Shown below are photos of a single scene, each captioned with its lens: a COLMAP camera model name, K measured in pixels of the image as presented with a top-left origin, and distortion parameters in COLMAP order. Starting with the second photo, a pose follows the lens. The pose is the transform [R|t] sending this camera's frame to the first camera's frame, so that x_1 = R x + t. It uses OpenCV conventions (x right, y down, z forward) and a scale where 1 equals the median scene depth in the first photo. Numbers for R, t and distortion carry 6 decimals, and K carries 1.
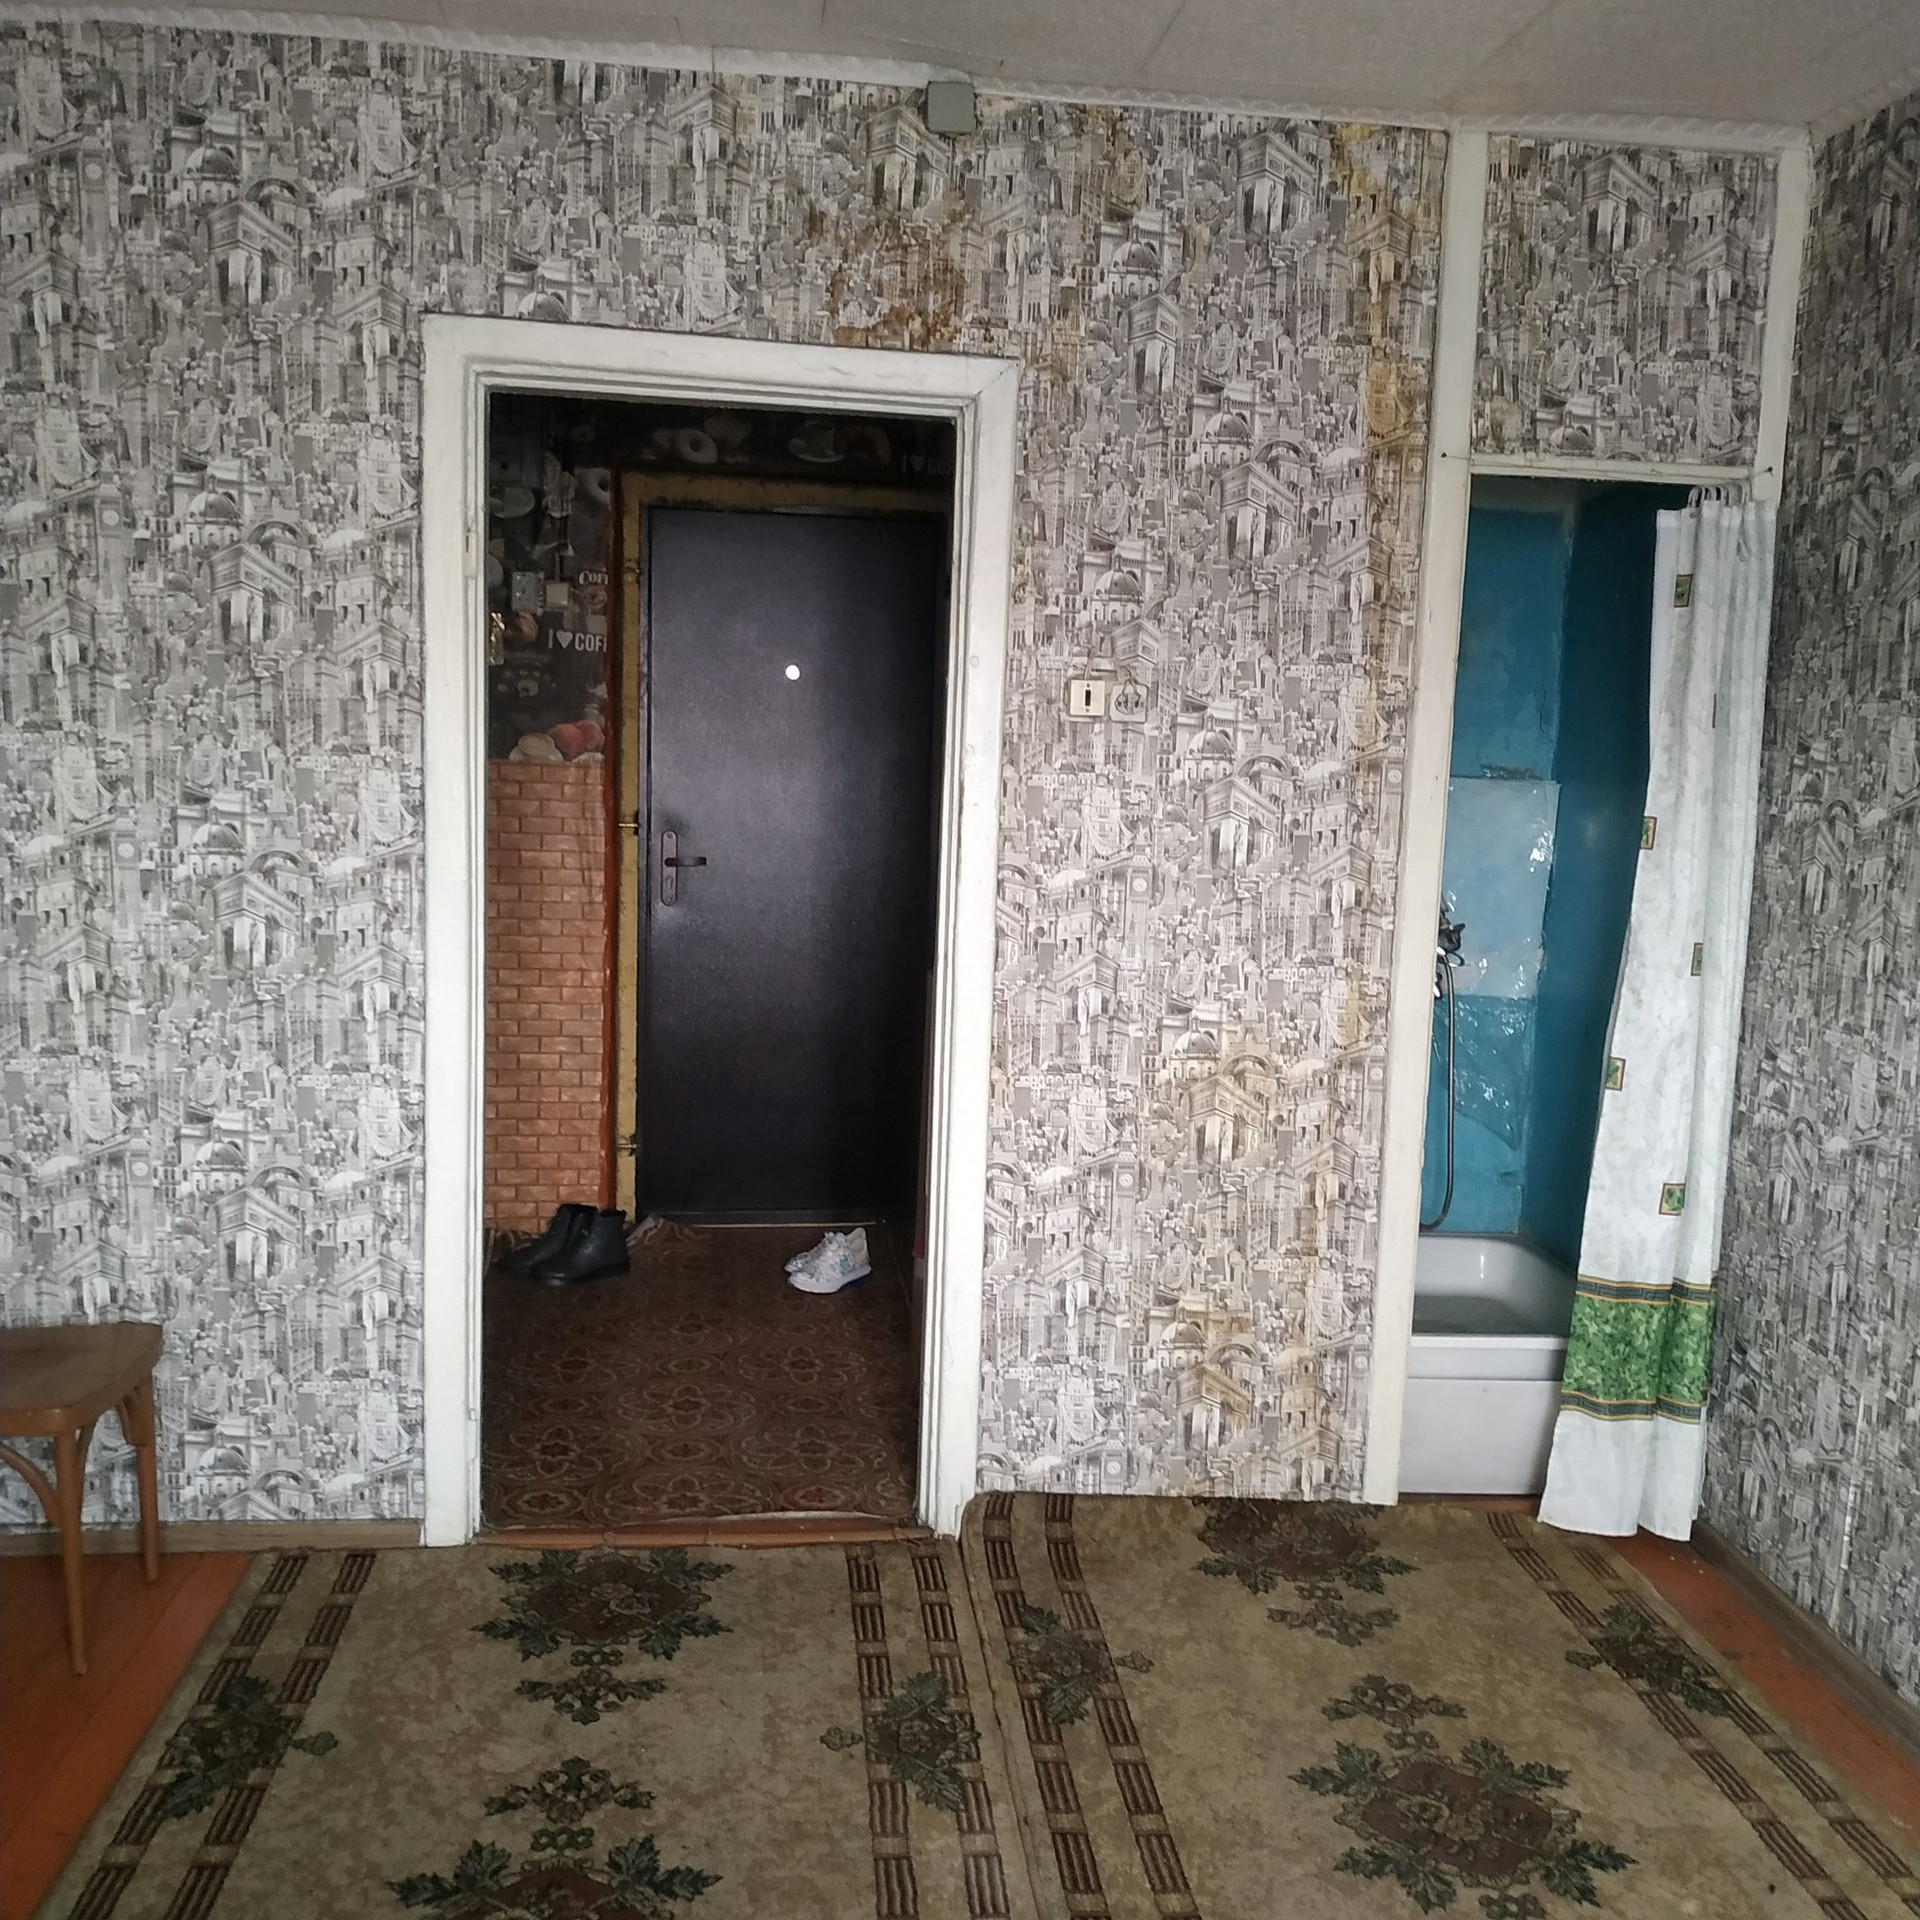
lens RADIAL K [[1859.9, 0, 974.6], [0, 1859.9, 958.8], [0, 0, 1]] dist [0.056549, 0.000000]
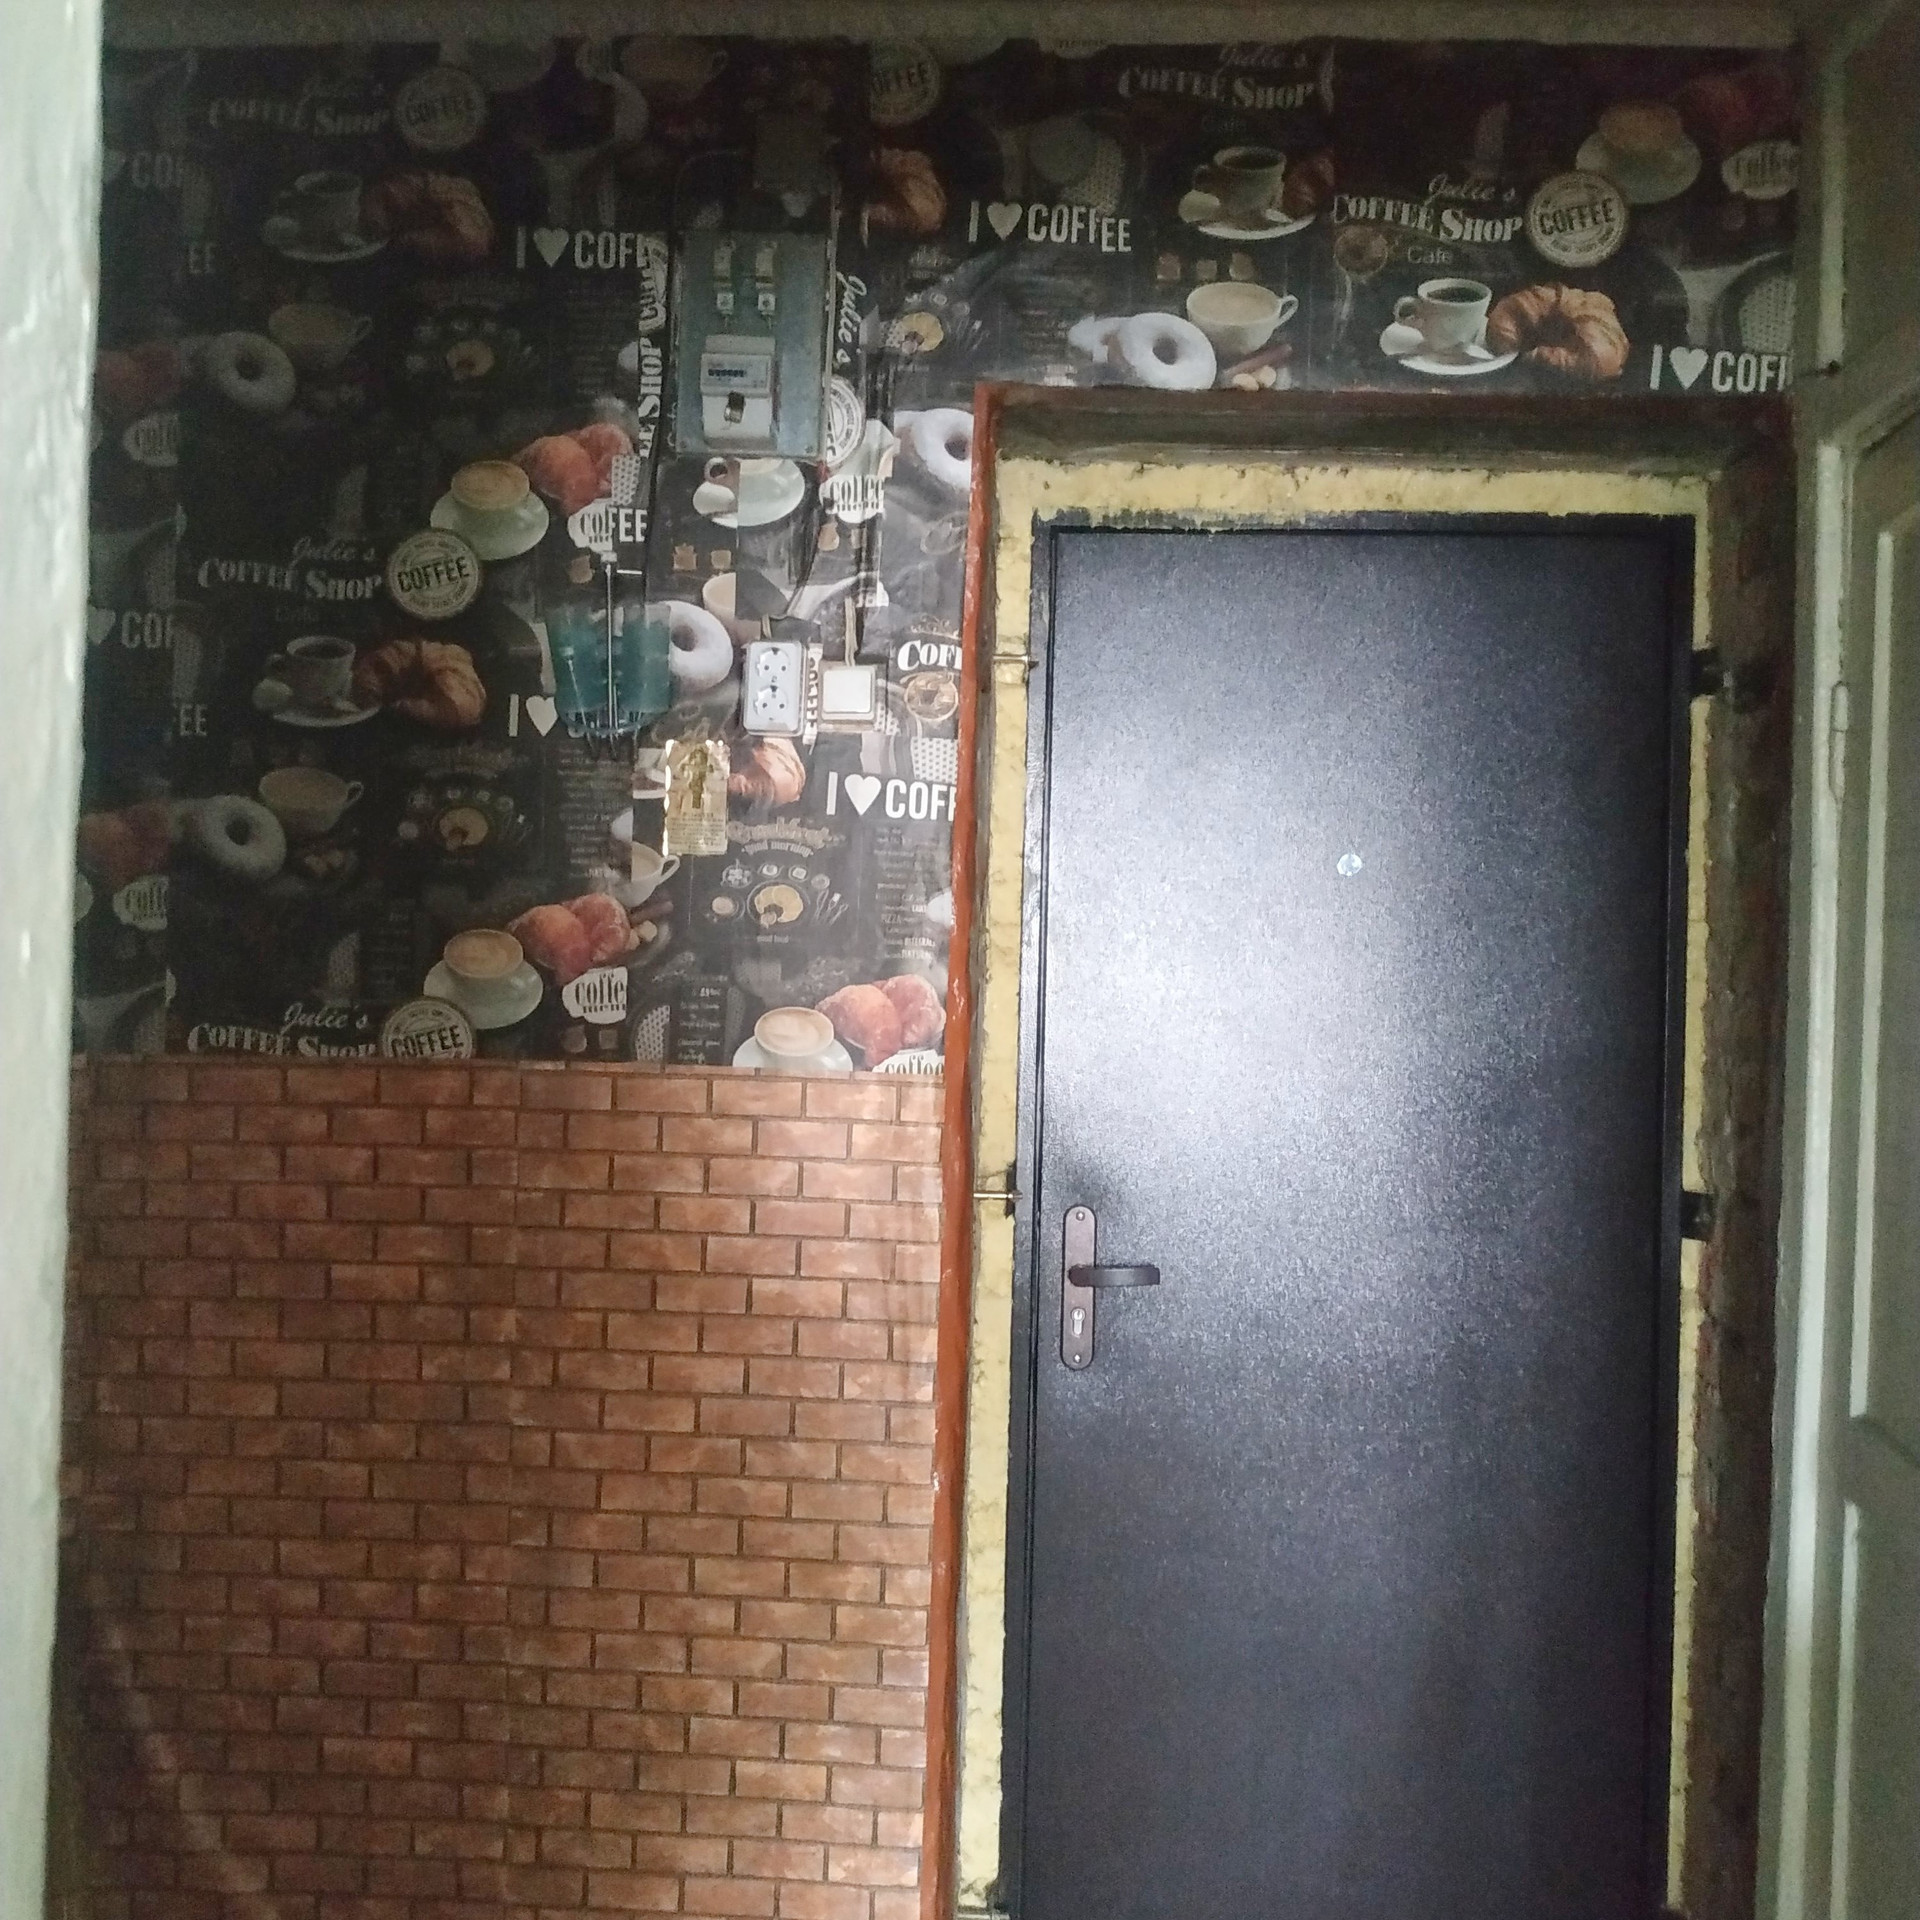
lens RADIAL K [[1859.9, 0, 962.9], [0, 1859.9, 959.9], [0, 0, 1]] dist [0.056549, 0.000000]
pose [[0.981160, -0.003740, -0.193161, -0.106097], [-0.019111, 0.993030, -0.116306, -0.077633], [0.192249, 0.117806, 0.974249, 0.552414]]
